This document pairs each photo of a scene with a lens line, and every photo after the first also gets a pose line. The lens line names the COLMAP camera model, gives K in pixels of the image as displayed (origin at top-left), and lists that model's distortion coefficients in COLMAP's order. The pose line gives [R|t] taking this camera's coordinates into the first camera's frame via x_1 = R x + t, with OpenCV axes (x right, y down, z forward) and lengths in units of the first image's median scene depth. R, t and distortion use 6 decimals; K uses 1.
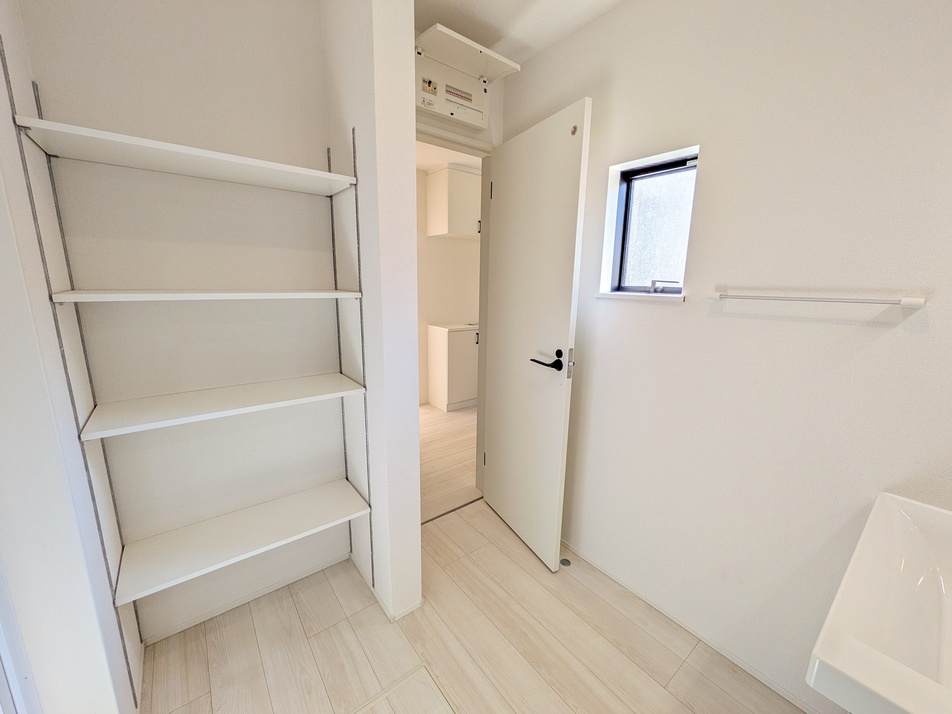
lens RADIAL K [[376.1, 0, 478.8], [0, 376.1, 357.7], [0, 0, 1]] dist [-0.004755, 0.001636]
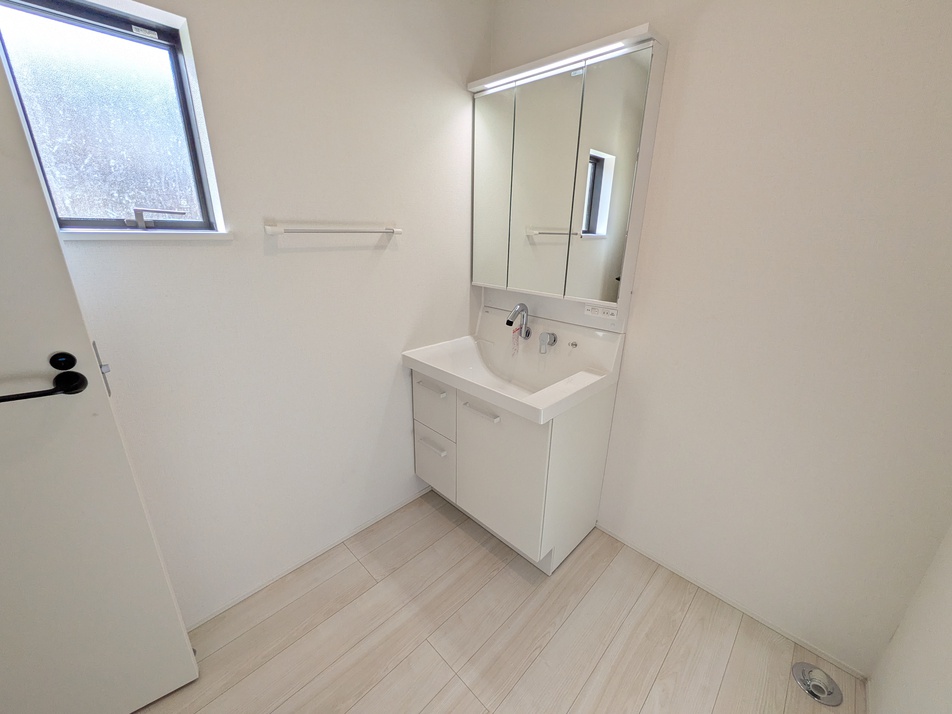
lens RADIAL K [[376.1, 0, 481.2], [0, 376.1, 355.0], [0, 0, 1]] dist [-0.004755, 0.001636]
pose [[-0.128410, -0.335436, 0.933270, -0.346429], [0.175510, 0.918520, 0.354284, -0.105857], [-0.976067, 0.209292, -0.059075, 0.540780]]
